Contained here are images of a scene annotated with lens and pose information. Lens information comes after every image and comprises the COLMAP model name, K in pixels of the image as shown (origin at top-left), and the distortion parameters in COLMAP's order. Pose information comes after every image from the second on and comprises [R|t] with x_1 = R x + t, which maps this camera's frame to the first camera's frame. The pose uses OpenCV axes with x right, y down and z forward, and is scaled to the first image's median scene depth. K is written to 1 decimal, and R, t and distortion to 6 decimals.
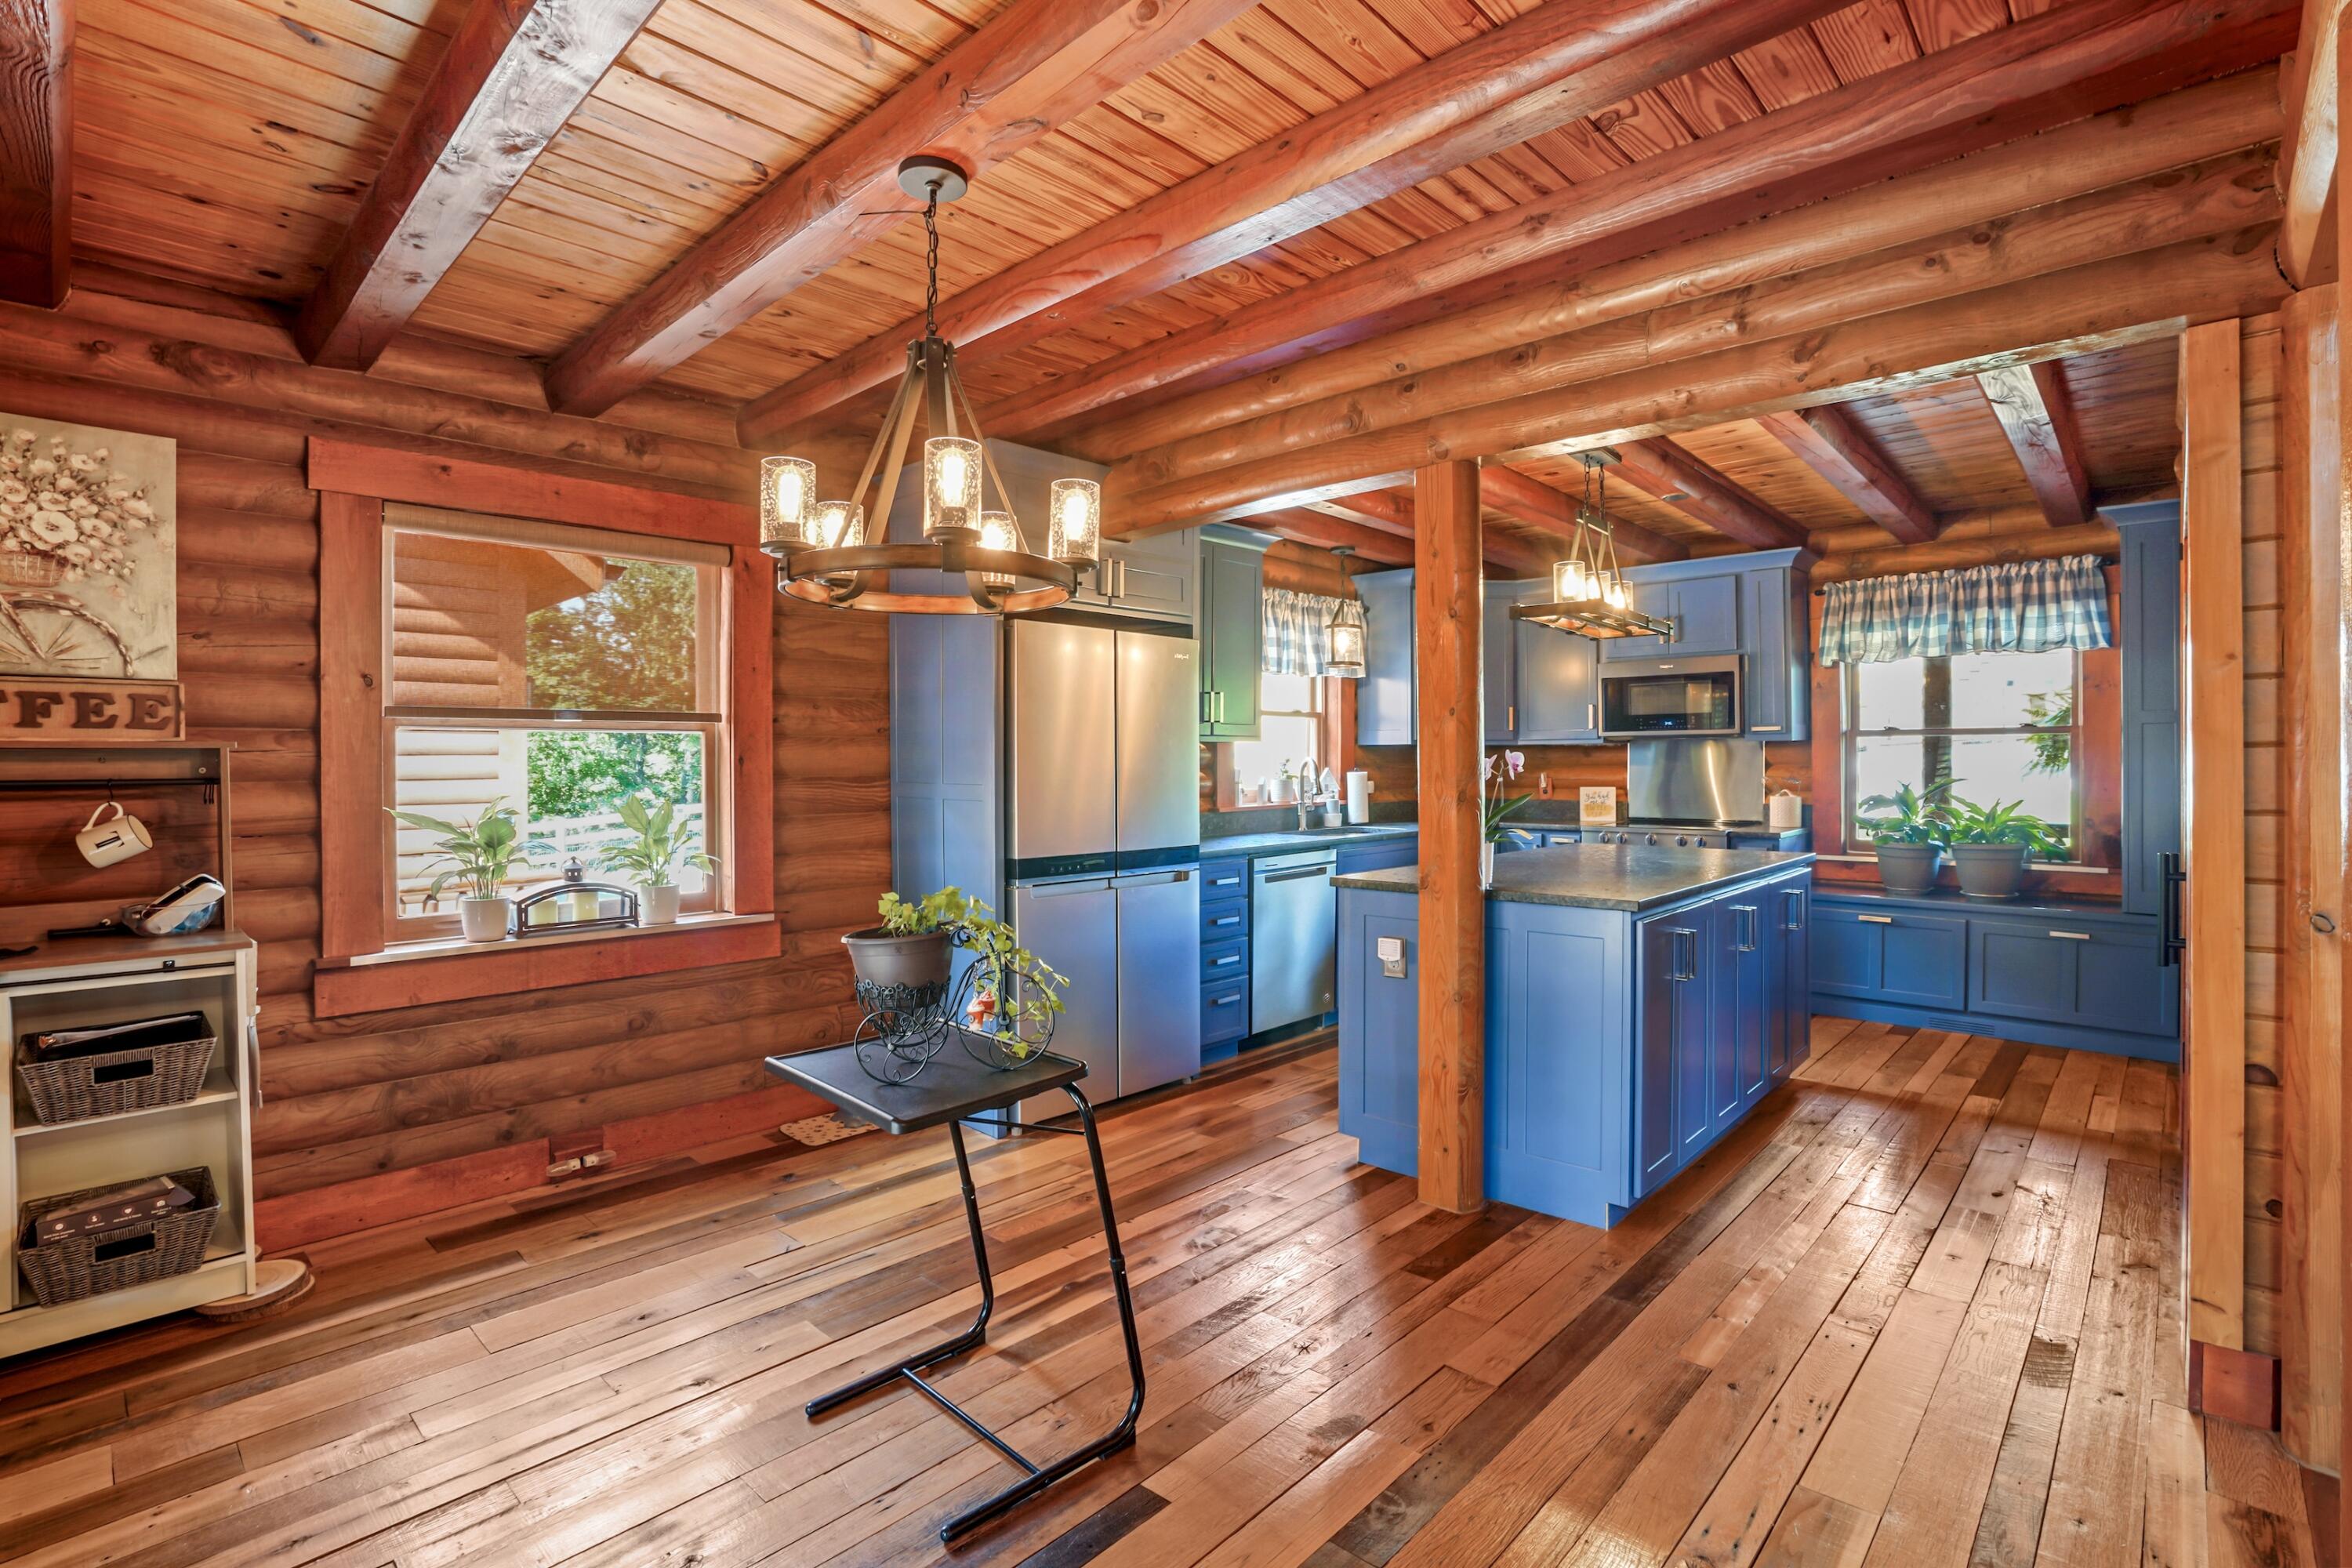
lens RADIAL K [[1084.3, 0, 1237.8], [0, 1084.3, 771.9], [0, 0, 1]] dist [-0.002003, 0.000251]
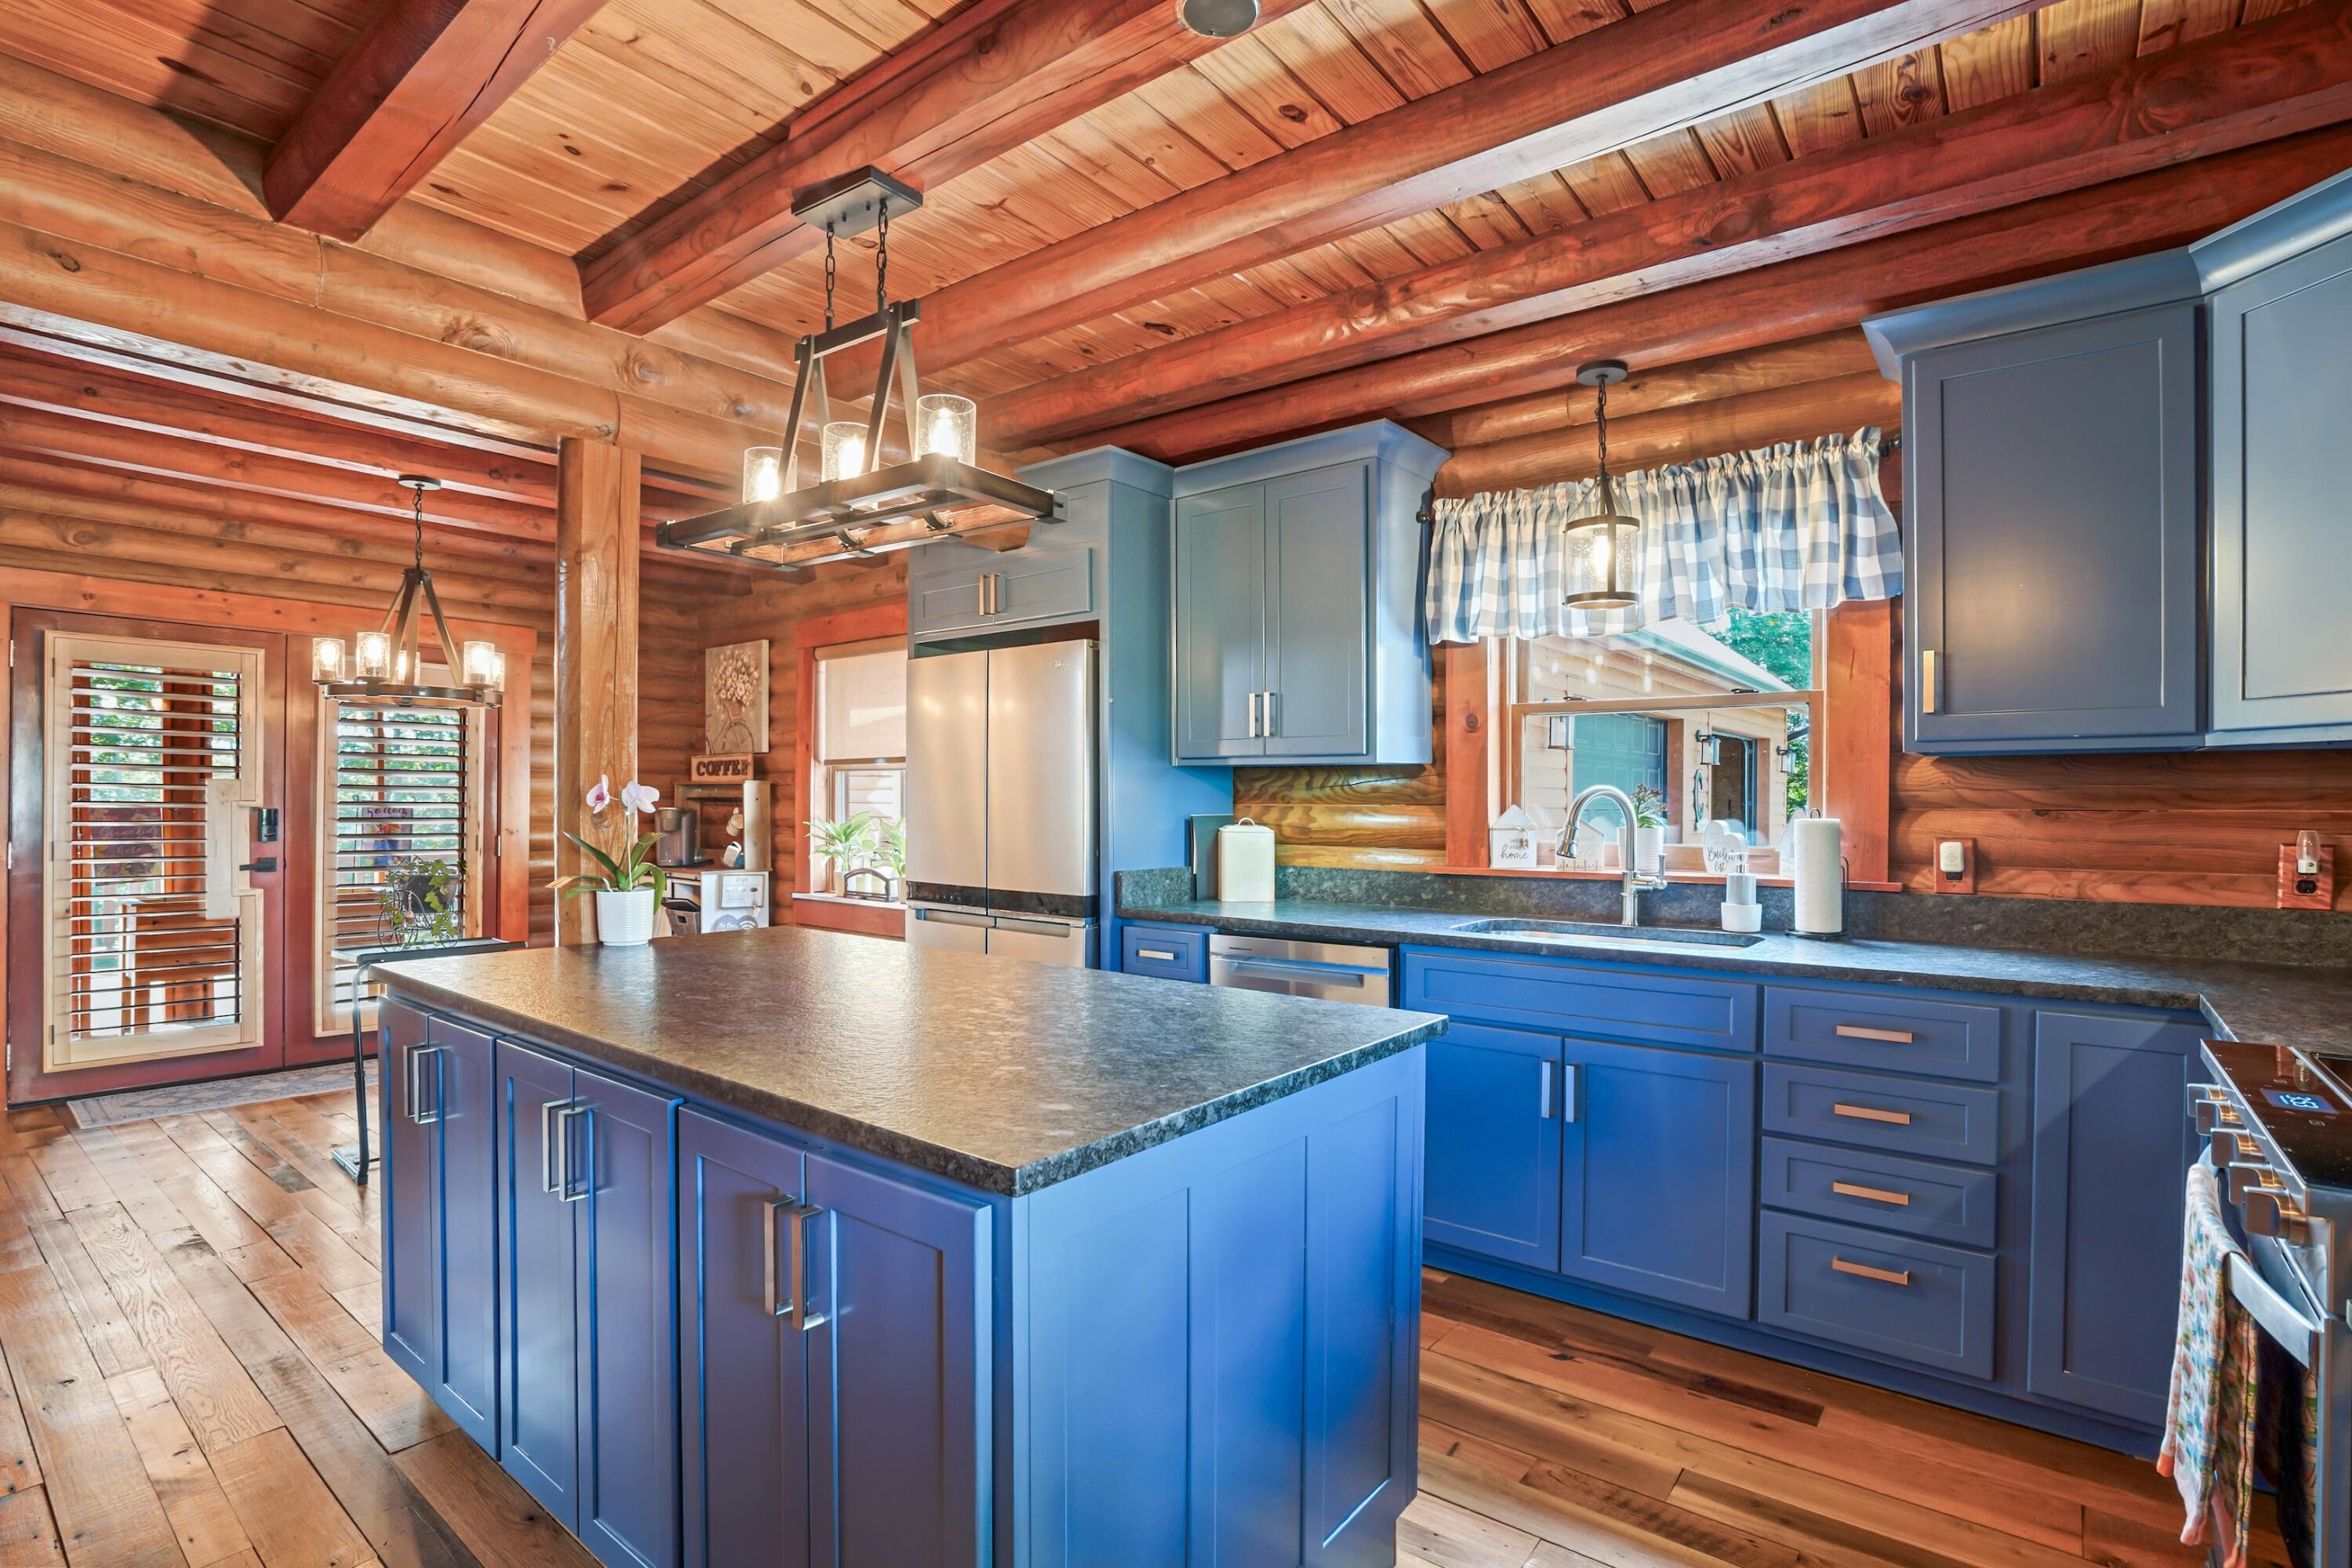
lens RADIAL K [[1110.9, 0, 1163.7], [0, 1110.9, 785.8], [0, 0, 1]] dist [-0.035782, 0.012217]
pose [[0.071716, -0.005112, -0.997412, 0.618979], [-0.013892, 0.999885, -0.006123, -0.007625], [0.997328, 0.014295, 0.071637, 0.800142]]
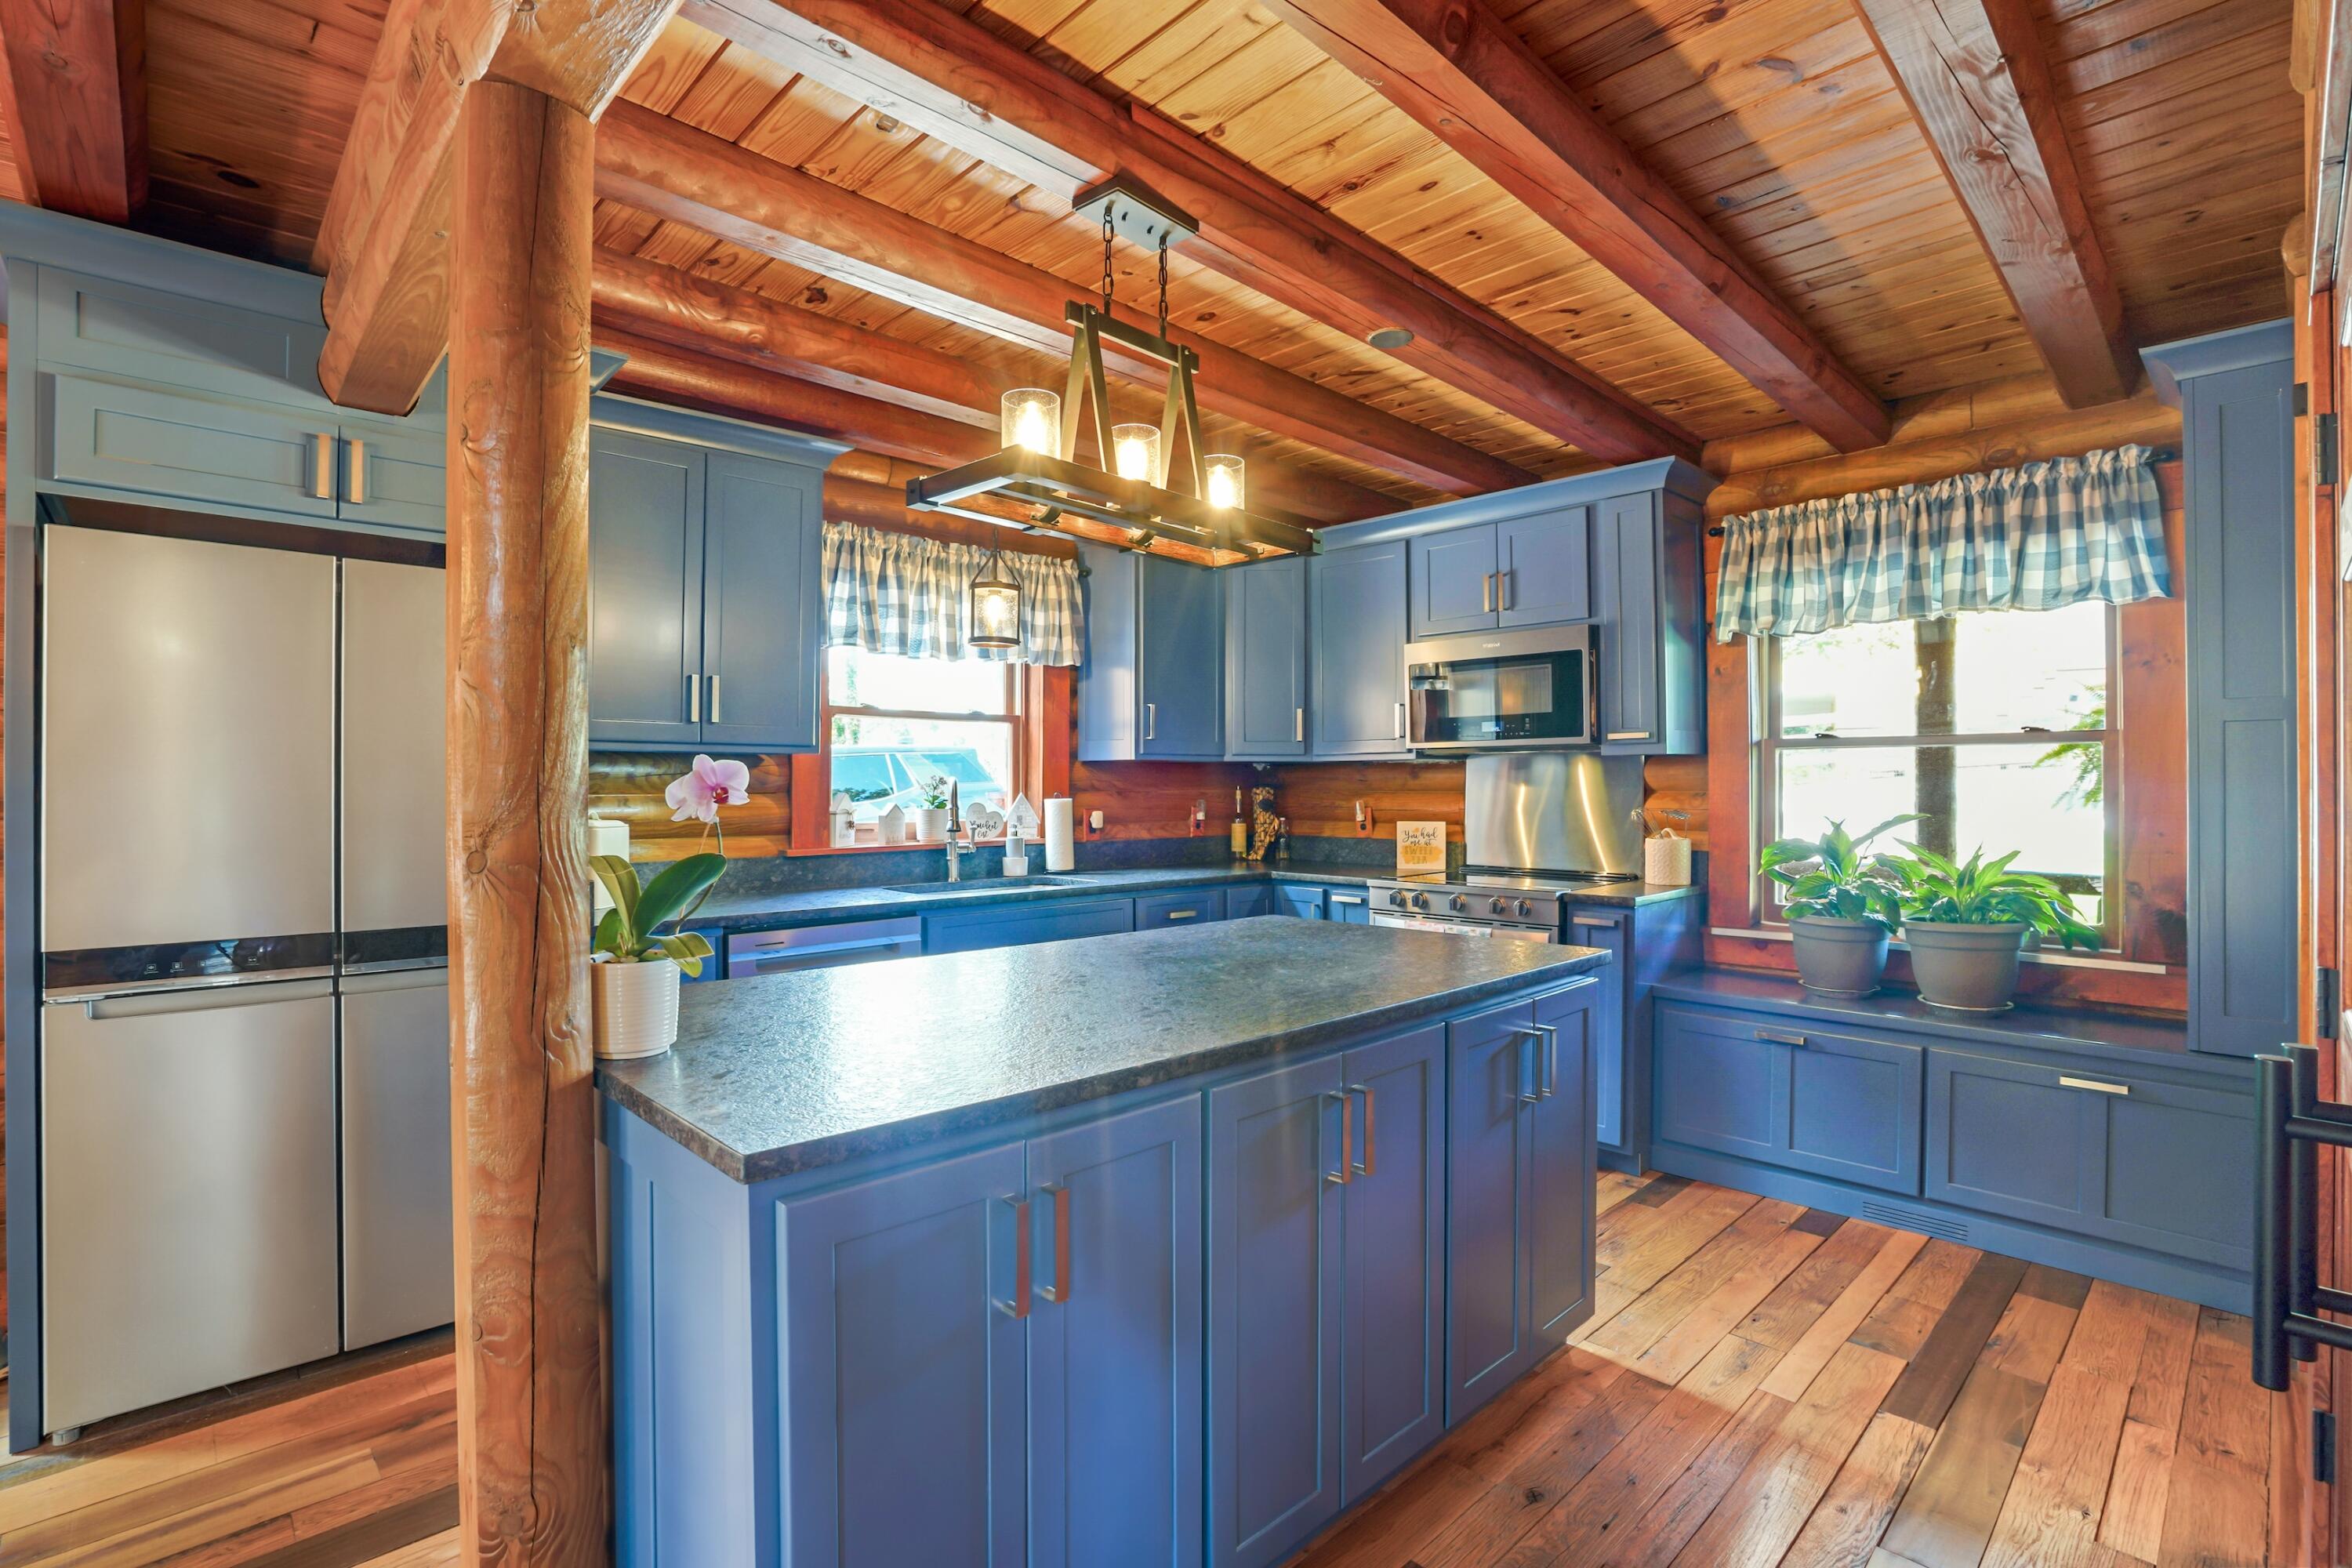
lens RADIAL K [[1110.9, 0, 1163.7], [0, 1110.9, 785.8], [0, 0, 1]] dist [-0.035782, 0.012217]
pose [[0.996613, 0.003894, -0.082138, 0.273065], [-0.004568, 0.999957, -0.008015, -0.003087], [0.082103, 0.008363, 0.996589, 0.322964]]
